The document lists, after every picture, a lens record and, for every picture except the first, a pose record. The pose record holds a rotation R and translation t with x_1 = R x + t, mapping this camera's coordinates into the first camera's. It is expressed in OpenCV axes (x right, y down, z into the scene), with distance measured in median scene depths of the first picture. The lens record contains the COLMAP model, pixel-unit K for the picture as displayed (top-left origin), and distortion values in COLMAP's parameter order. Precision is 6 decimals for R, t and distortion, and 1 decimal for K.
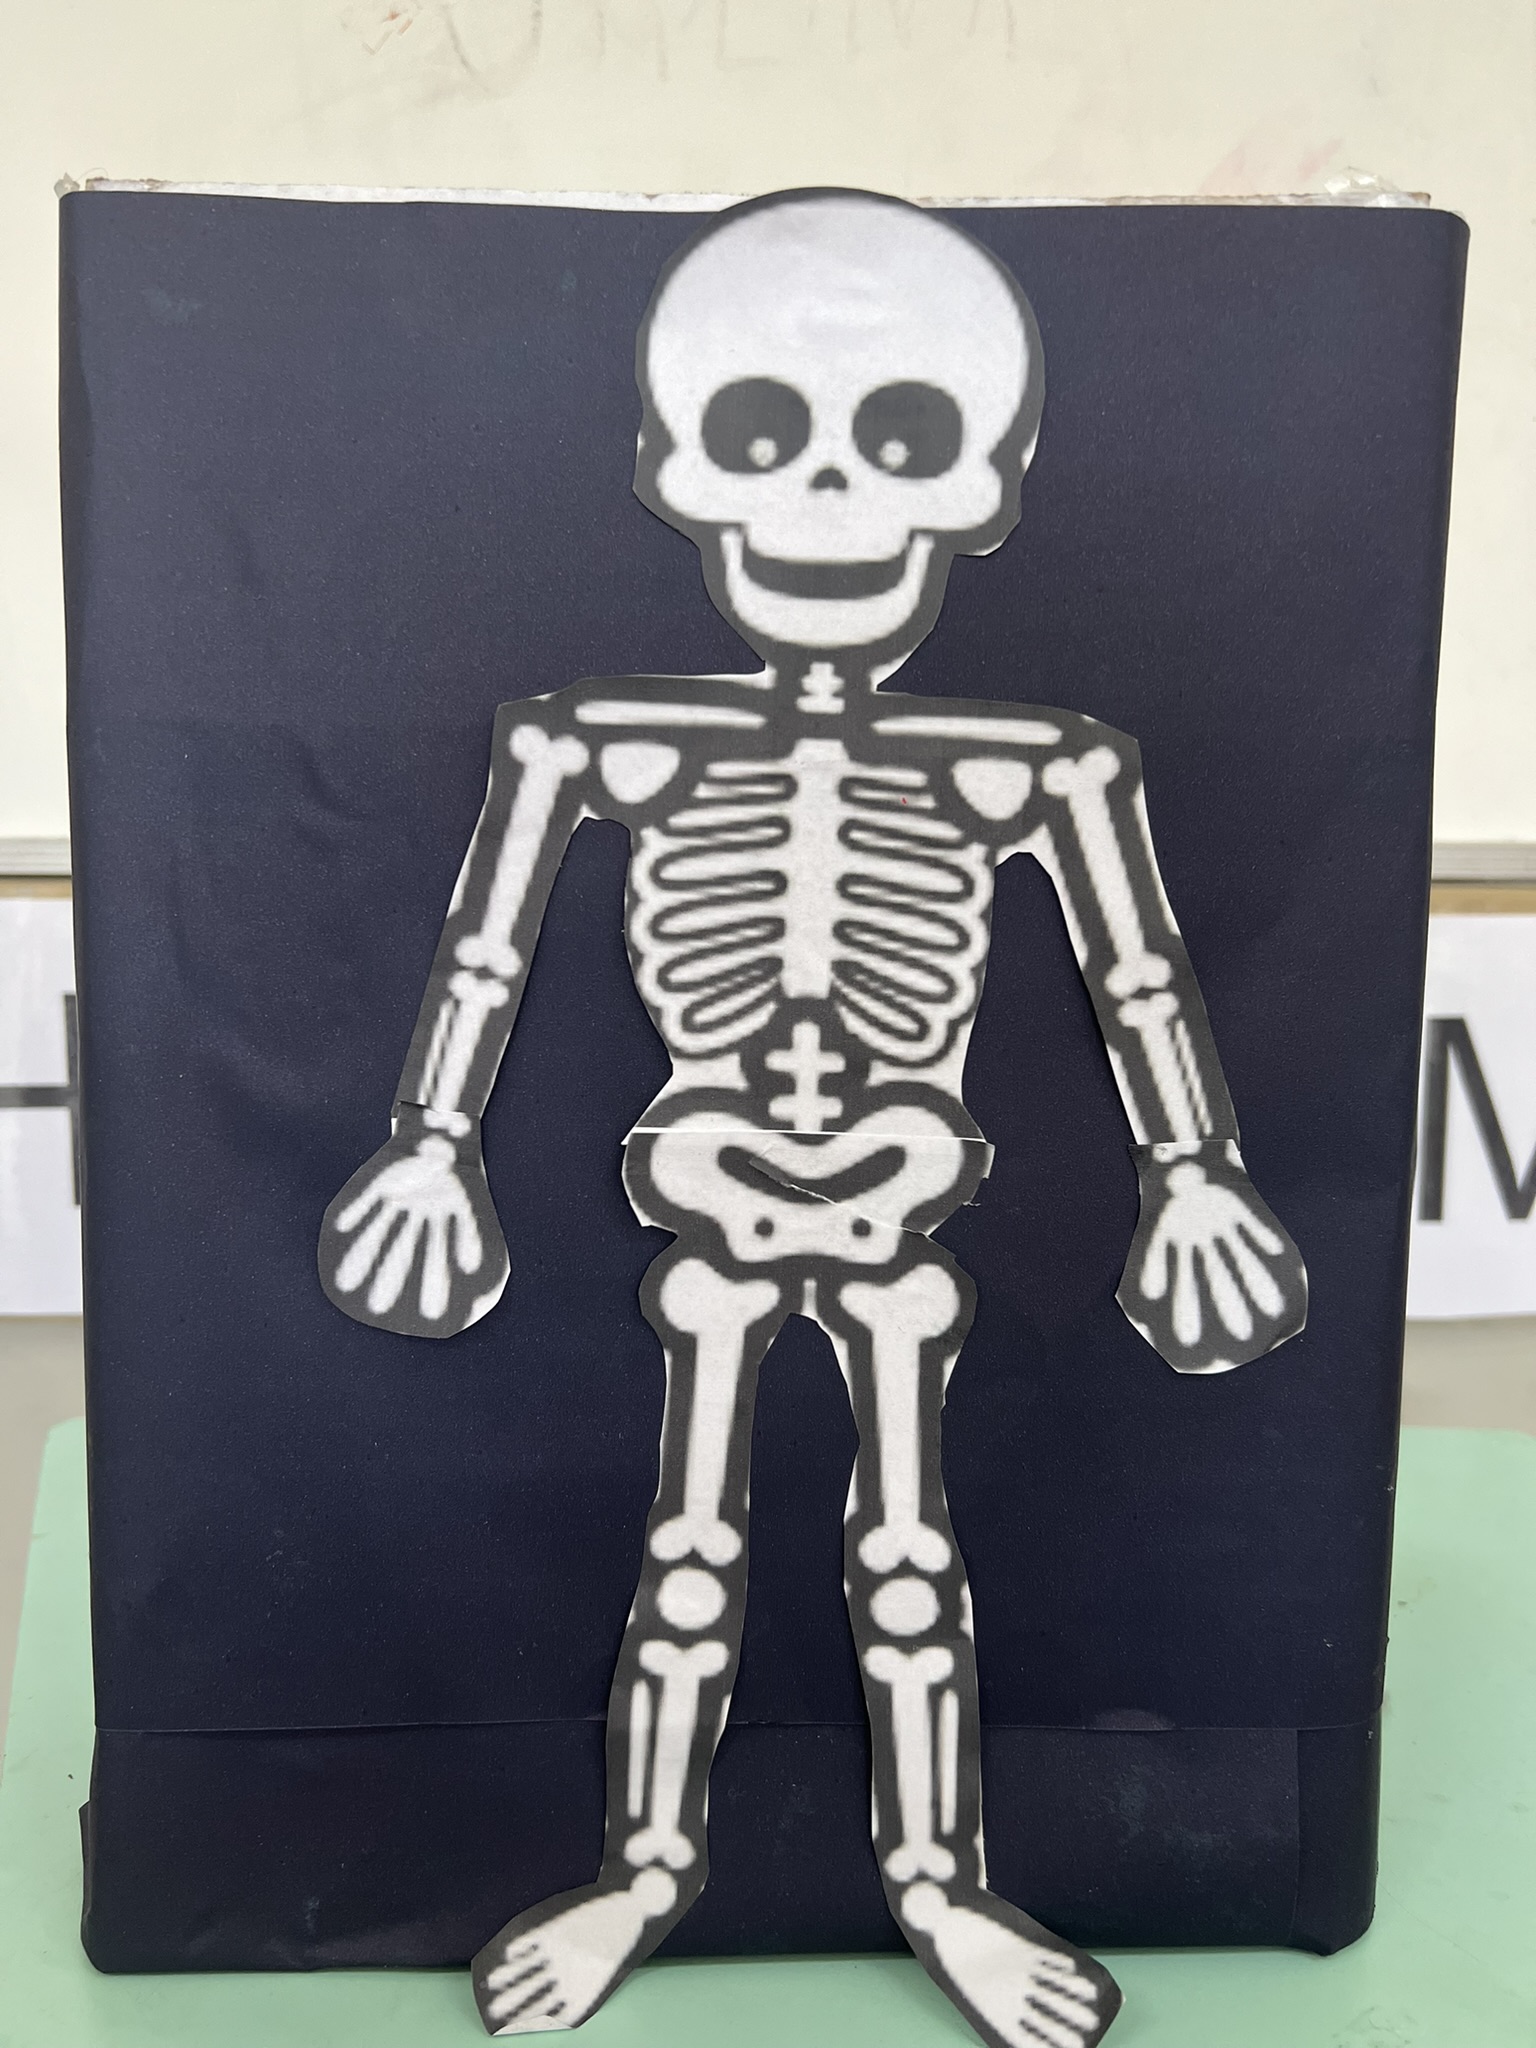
lens RADIAL K [[1460.9, 0, 762.1], [0, 1460.9, 1031.6], [0, 0, 1]] dist [0.100922, -0.216101]
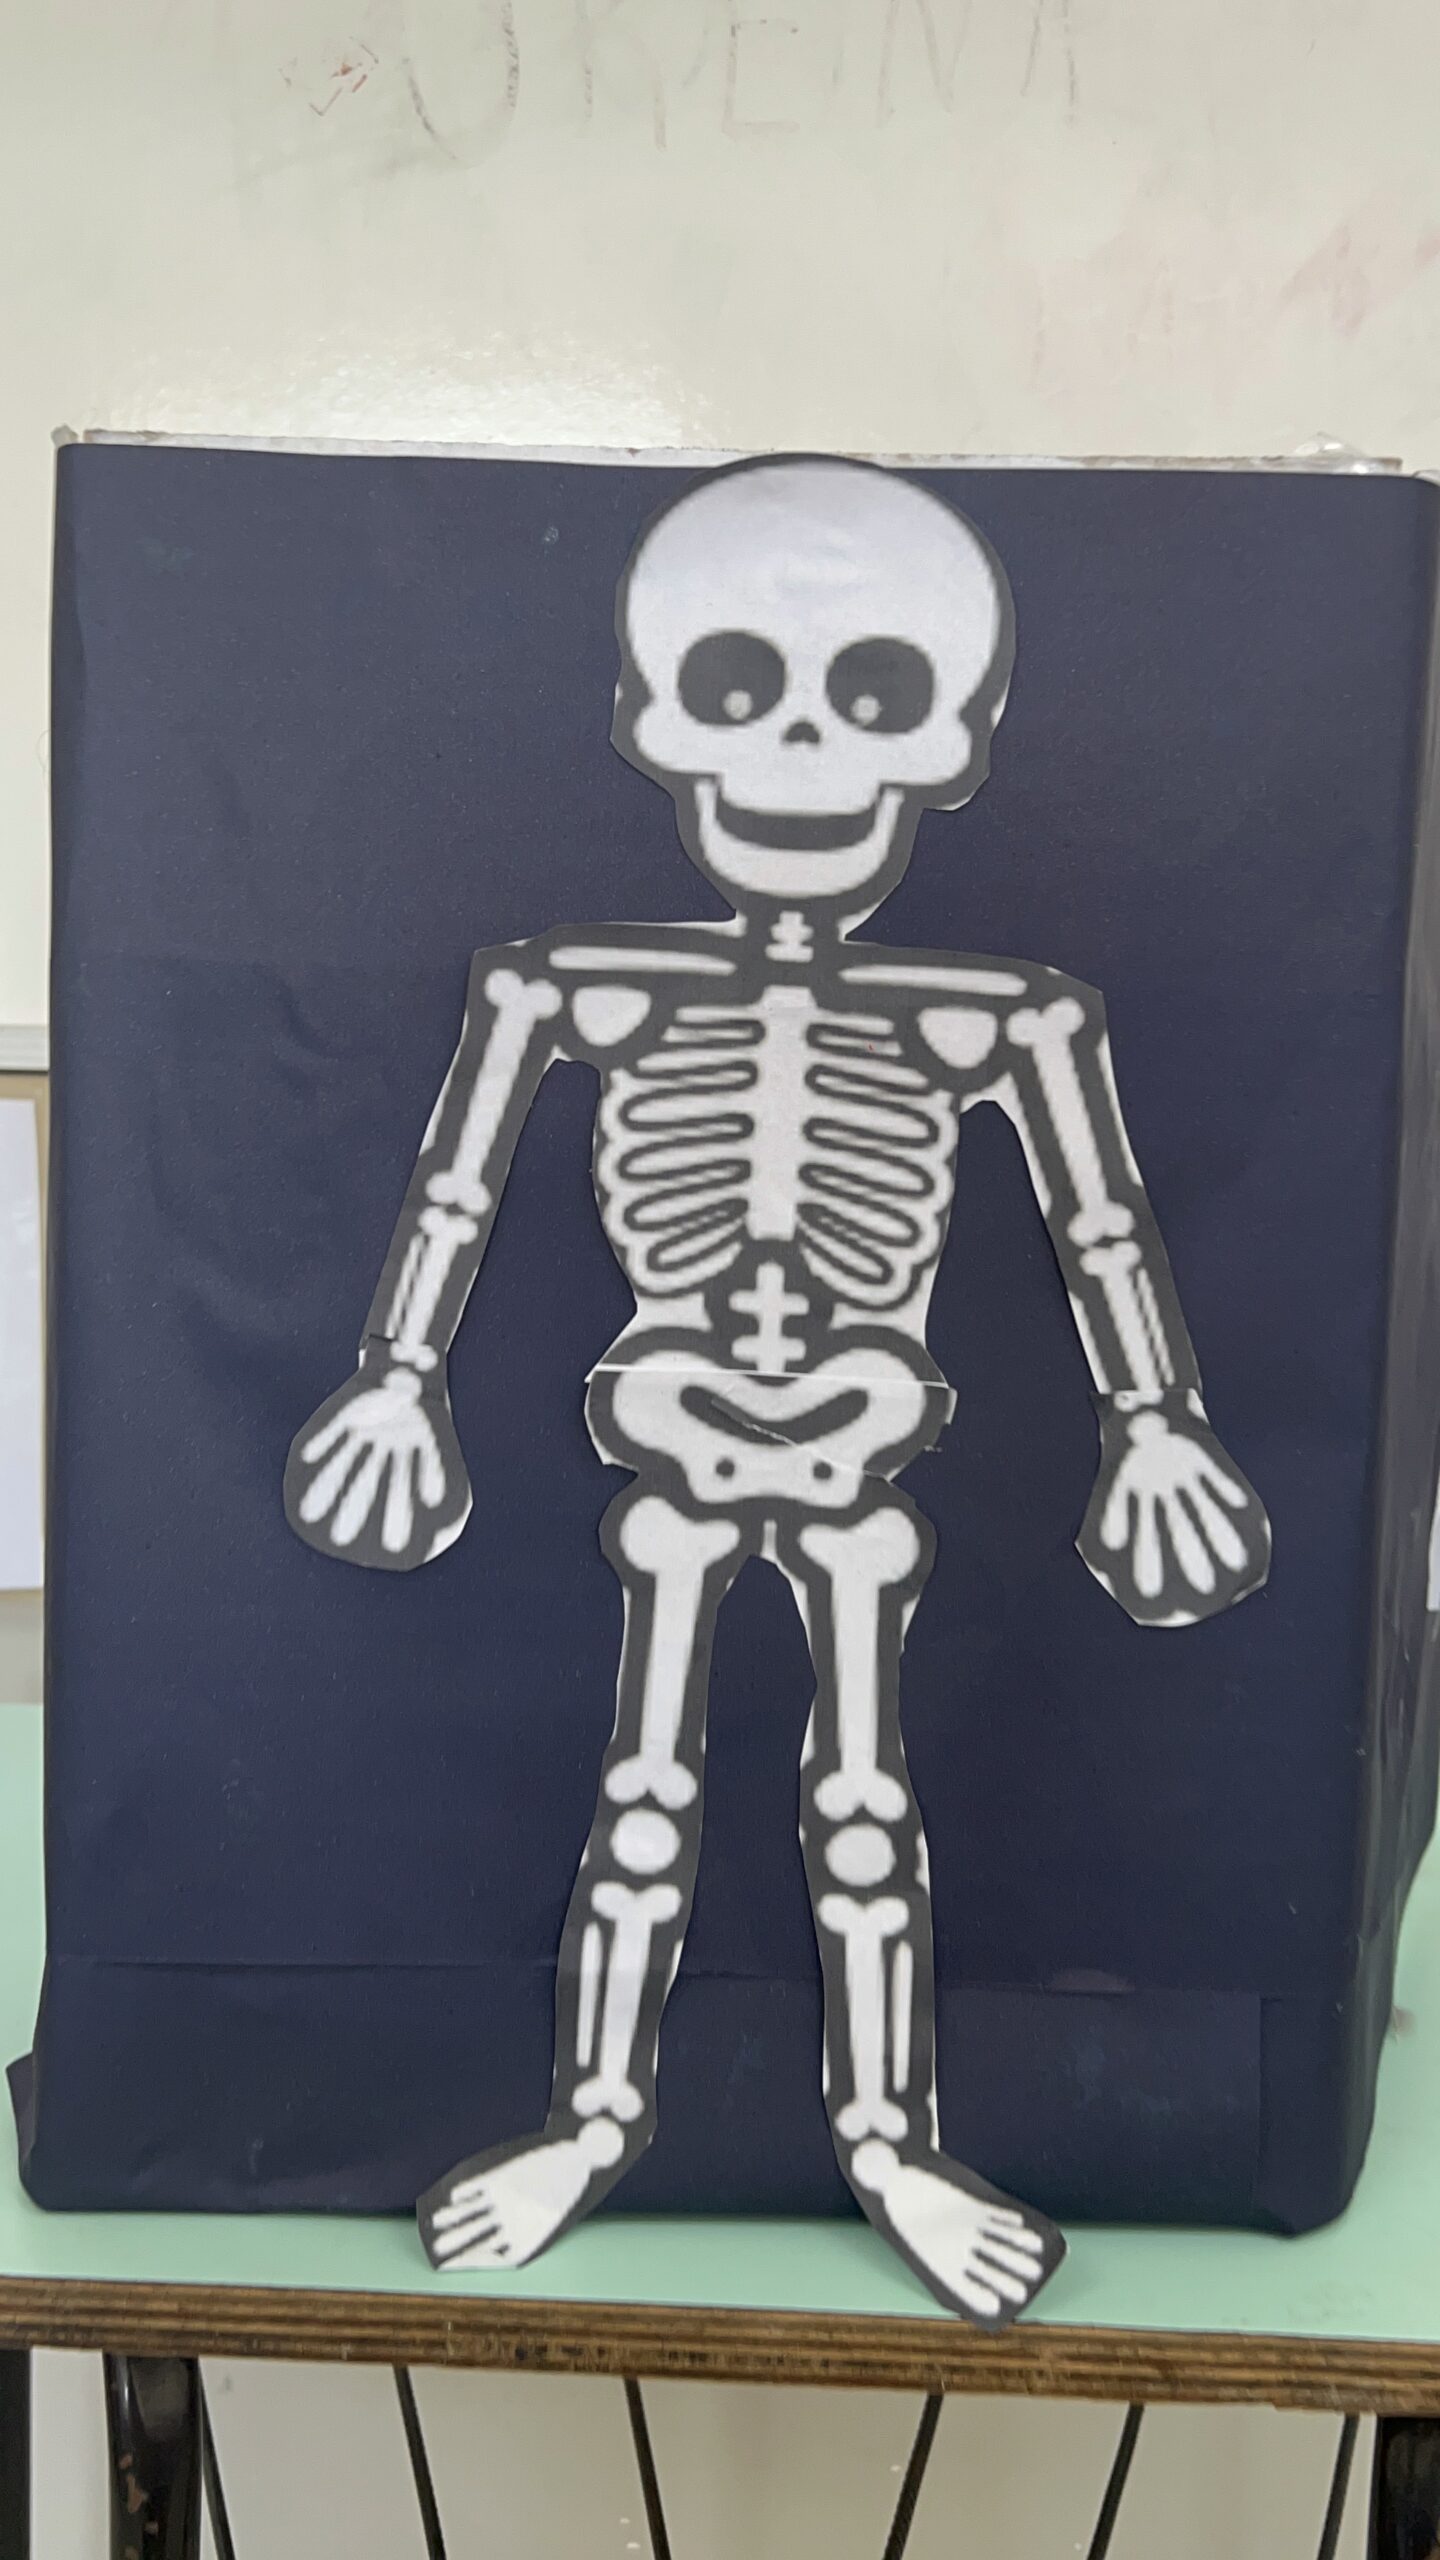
lens RADIAL K [[2002.8, 0, 725.4], [0, 2002.8, 1236.0], [0, 0, 1]] dist [0.173921, -0.514685]
pose [[0.999424, 0.019717, -0.027603, 0.036765], [-0.020142, 0.999682, -0.015196, -0.003958], [0.027295, 0.015744, 0.999503, -0.381516]]
